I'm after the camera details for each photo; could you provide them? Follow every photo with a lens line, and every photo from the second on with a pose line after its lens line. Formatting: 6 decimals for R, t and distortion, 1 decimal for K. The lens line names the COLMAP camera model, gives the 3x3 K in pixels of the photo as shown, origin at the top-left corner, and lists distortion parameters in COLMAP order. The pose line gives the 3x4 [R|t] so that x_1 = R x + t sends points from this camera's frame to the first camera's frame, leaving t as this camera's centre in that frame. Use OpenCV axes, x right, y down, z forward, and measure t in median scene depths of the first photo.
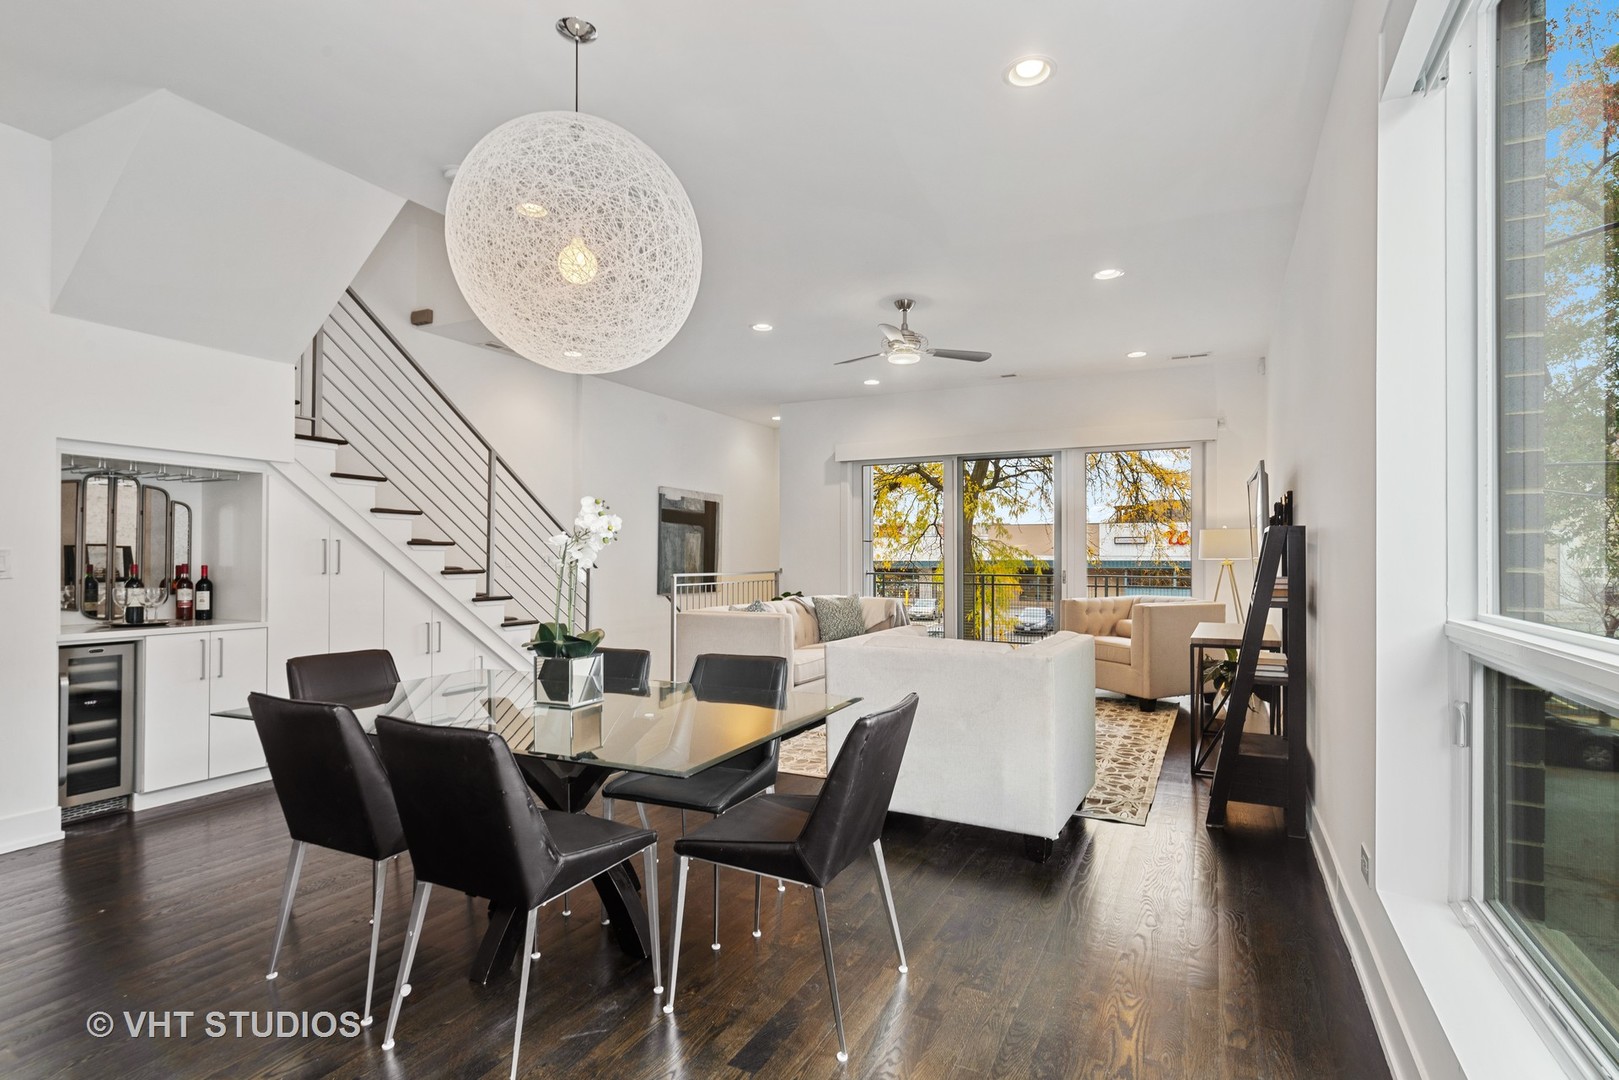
lens RADIAL K [[790.5, 0, 820.1], [0, 790.5, 554.9], [0, 0, 1]] dist [-0.002490, 0.000095]
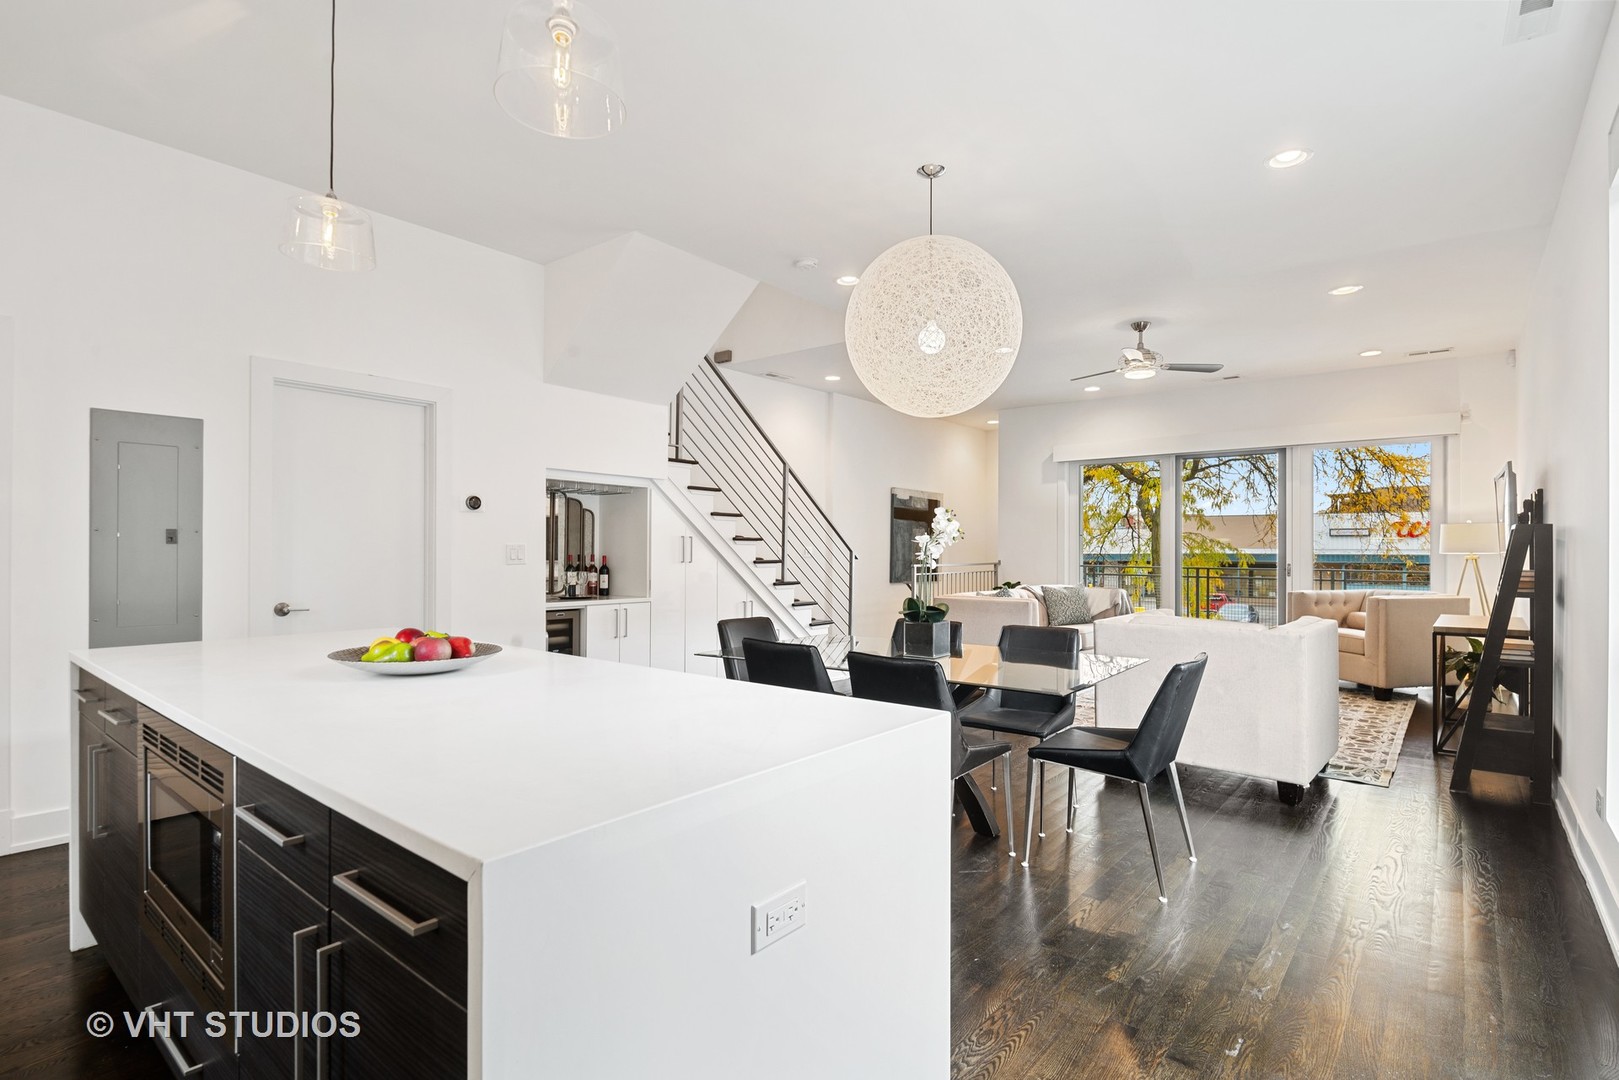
lens RADIAL K [[784.2, 0, 815.1], [0, 784.2, 546.7], [0, 0, 1]] dist [0.003648, -0.010482]
pose [[0.975390, 0.001474, -0.220482, -0.101526], [-0.001590, 0.999999, -0.000350, -0.001935], [0.220481, 0.000692, 0.975391, -0.195885]]
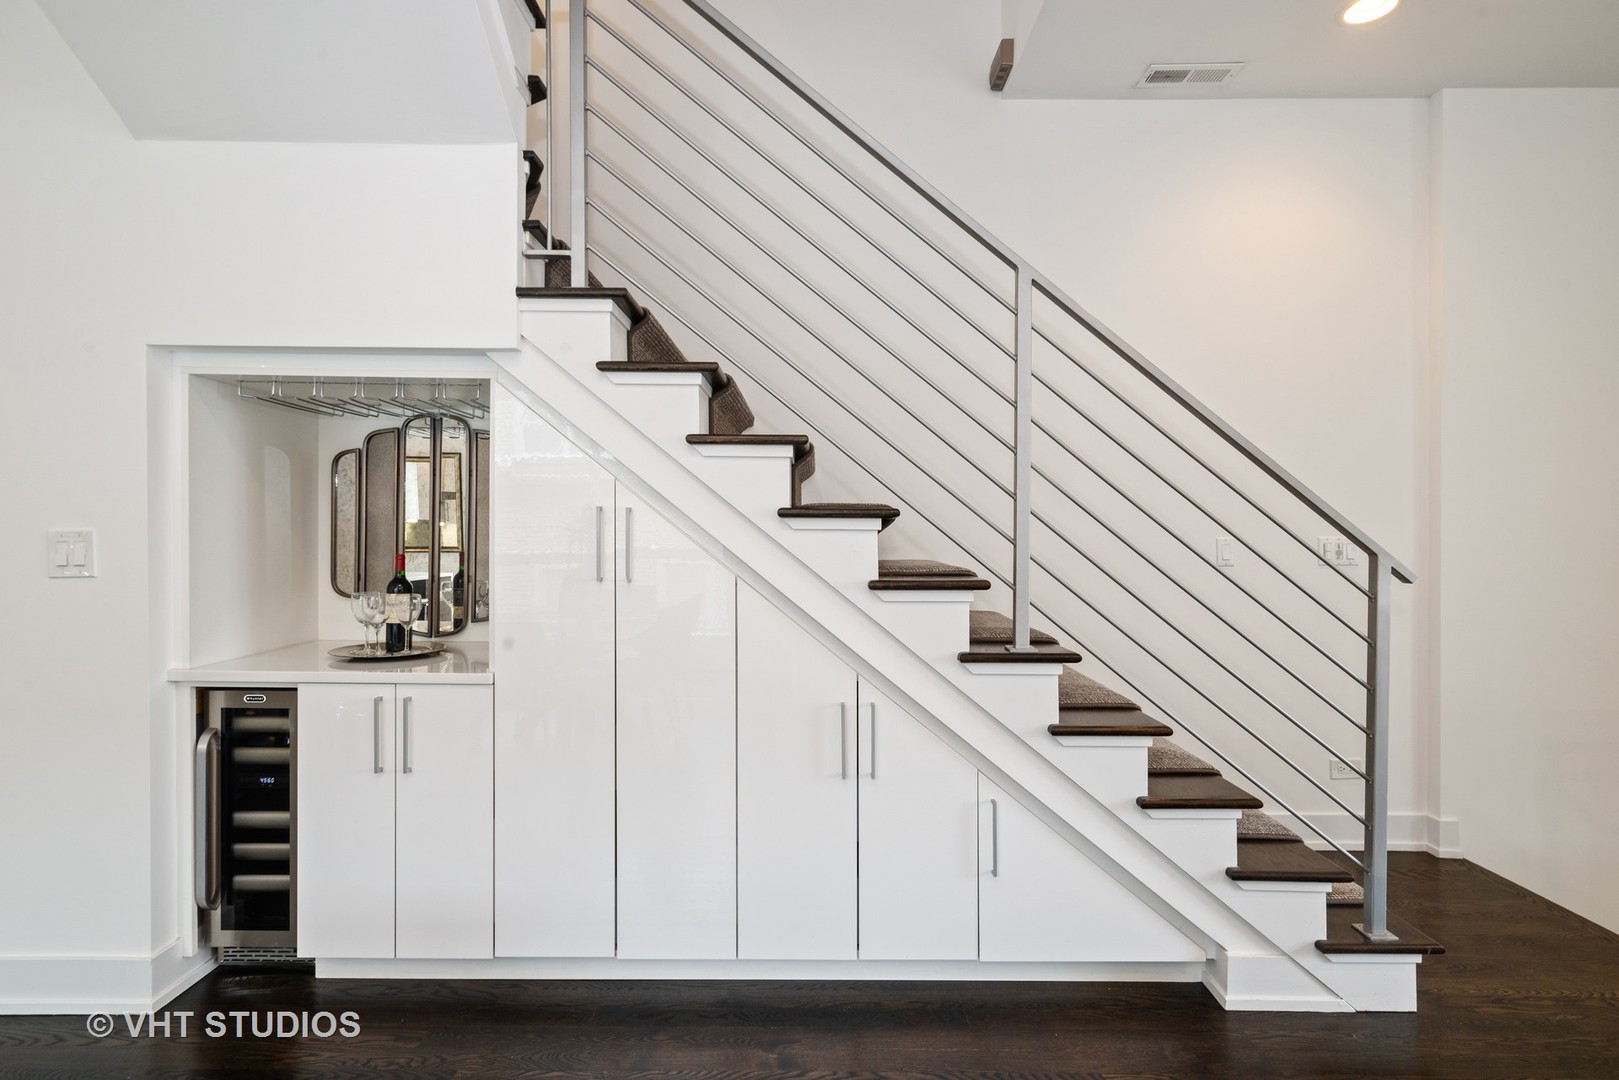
lens RADIAL K [[780.8, 0, 814.7], [0, 780.8, 525.8], [0, 0, 1]] dist [0.000313, 0.000113]
pose [[0.457168, -0.003435, -0.889374, -0.132369], [-0.002106, 0.999986, -0.004945, -0.005958], [0.889378, 0.004134, 0.457154, 0.761176]]
